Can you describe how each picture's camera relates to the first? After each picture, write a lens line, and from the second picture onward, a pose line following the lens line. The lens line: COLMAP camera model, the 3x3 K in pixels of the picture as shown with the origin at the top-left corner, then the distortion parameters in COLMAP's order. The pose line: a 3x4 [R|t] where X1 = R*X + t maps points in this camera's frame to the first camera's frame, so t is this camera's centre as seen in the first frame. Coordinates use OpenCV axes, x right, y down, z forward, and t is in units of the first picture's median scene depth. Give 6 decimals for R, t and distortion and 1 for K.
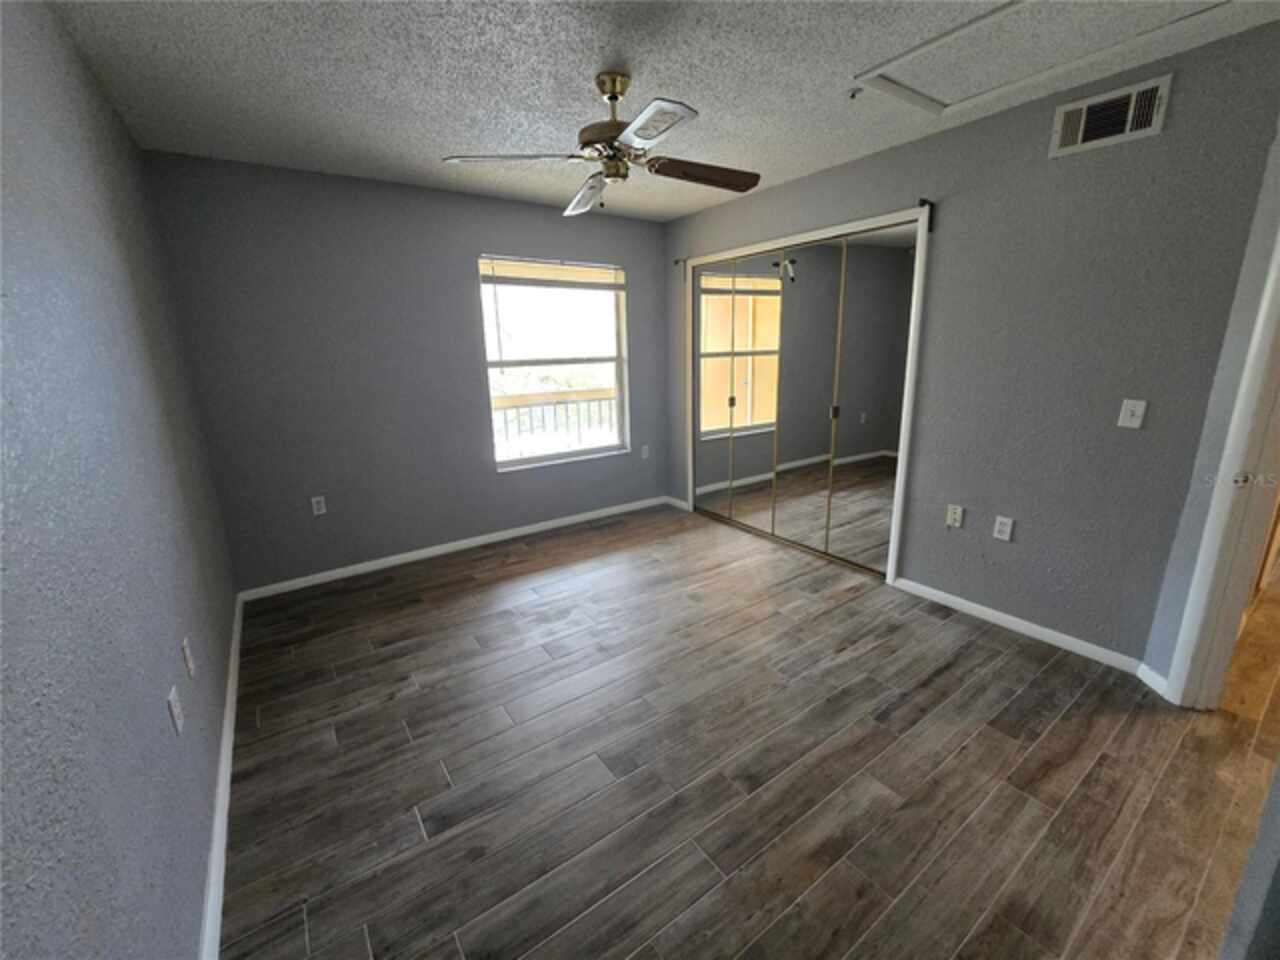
lens RADIAL K [[520.3, 0, 636.5], [0, 520.3, 475.4], [0, 0, 1]] dist [-0.001322, 0.000130]
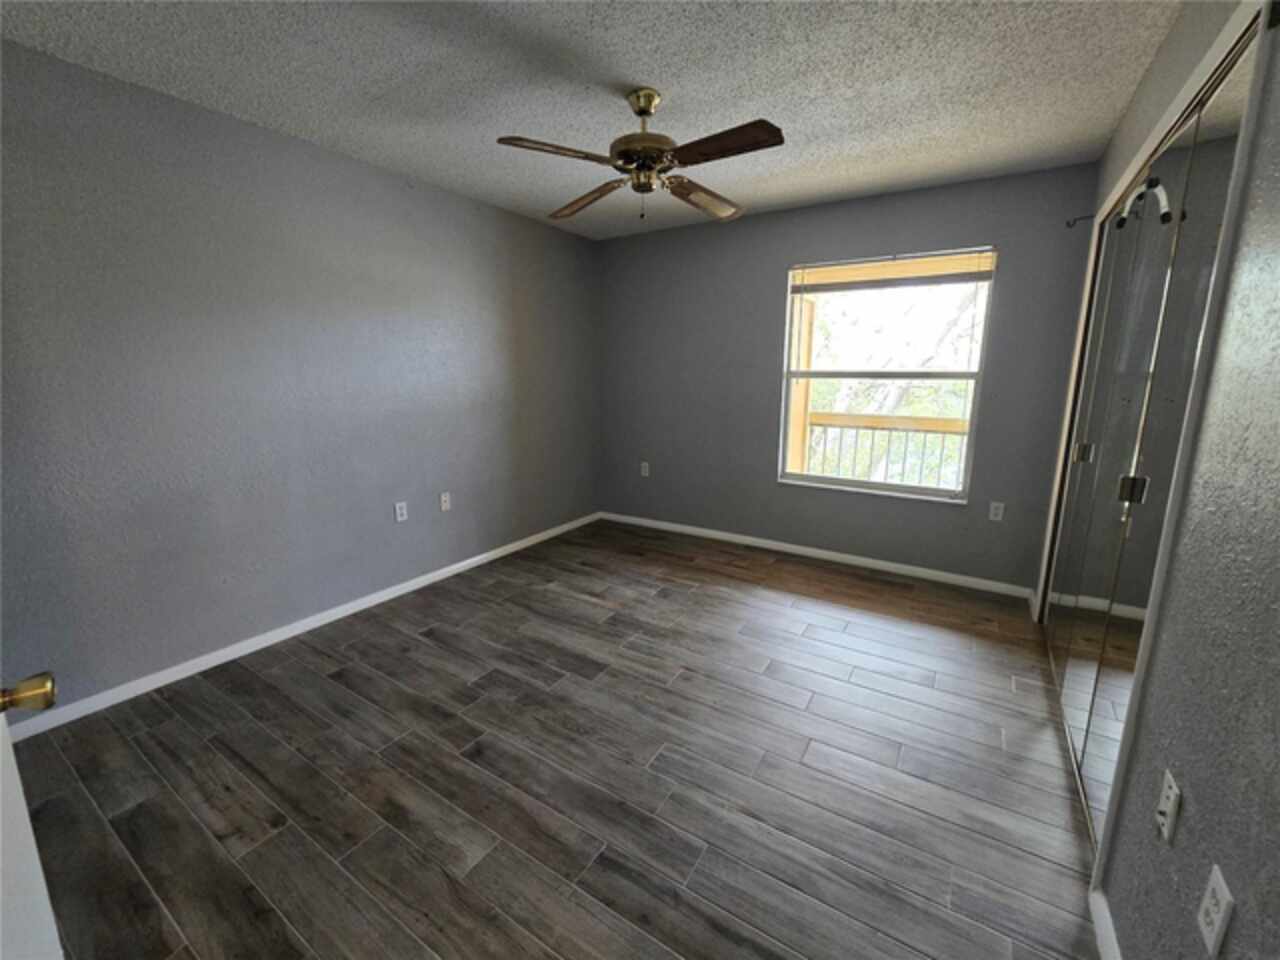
lens RADIAL K [[520.3, 0, 636.5], [0, 520.3, 475.4], [0, 0, 1]] dist [-0.001322, 0.000130]
pose [[0.382909, 0.202081, -0.901412, 0.798998], [-0.236411, 0.964722, 0.115849, -0.104242], [0.893023, 0.168744, 0.417175, 0.512516]]
